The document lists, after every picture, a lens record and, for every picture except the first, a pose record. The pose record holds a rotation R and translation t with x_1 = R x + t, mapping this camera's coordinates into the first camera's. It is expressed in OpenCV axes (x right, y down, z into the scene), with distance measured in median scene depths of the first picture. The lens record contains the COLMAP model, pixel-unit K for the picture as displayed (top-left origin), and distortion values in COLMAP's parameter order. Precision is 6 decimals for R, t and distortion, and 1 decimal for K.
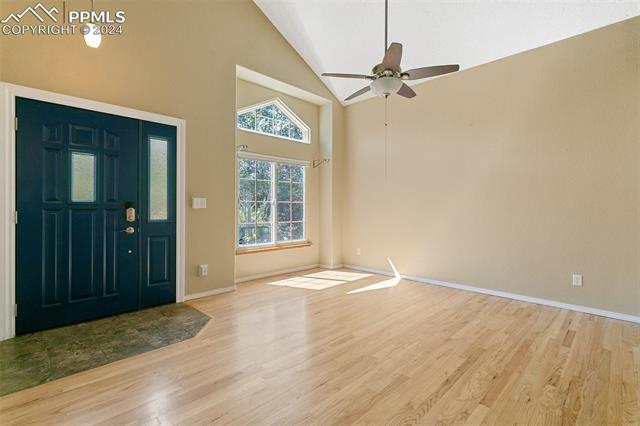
lens RADIAL K [[301.3, 0, 320.4], [0, 301.3, 207.7], [0, 0, 1]] dist [-0.001394, 0.003302]
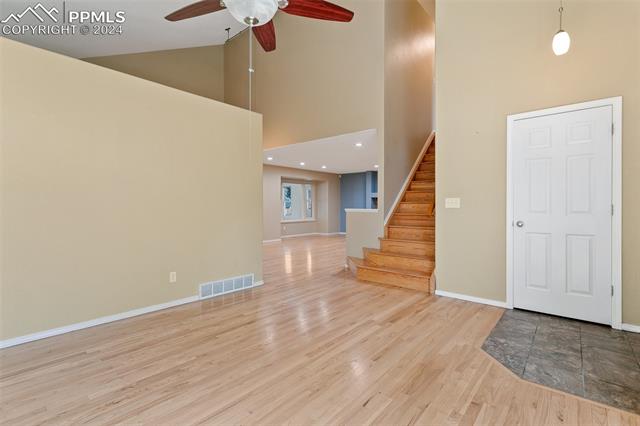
lens RADIAL K [[301.3, 0, 314.8], [0, 301.3, 211.5], [0, 0, 1]] dist [-0.001394, 0.003302]
pose [[-0.998314, -0.003630, -0.057934, 0.145827], [-0.004617, 0.999846, 0.016921, -0.003202], [0.057864, 0.017160, -0.998177, 1.899790]]
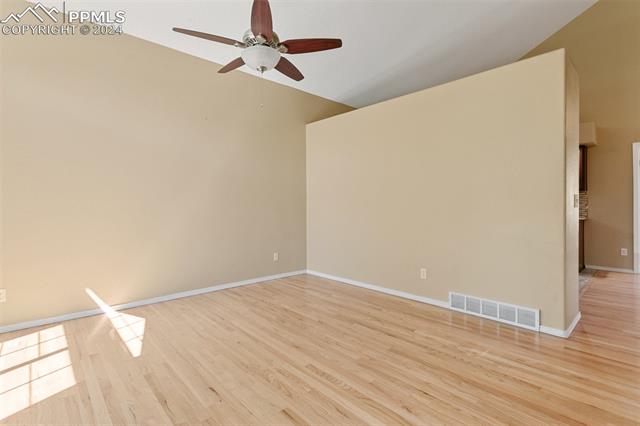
lens RADIAL K [[301.3, 0, 314.0], [0, 301.3, 209.1], [0, 0, 1]] dist [-0.001394, 0.003302]
pose [[0.053889, -0.014204, 0.998446, -0.705185], [0.002770, 0.999897, 0.014075, -0.004533], [-0.998543, 0.002007, 0.053923, 0.963242]]
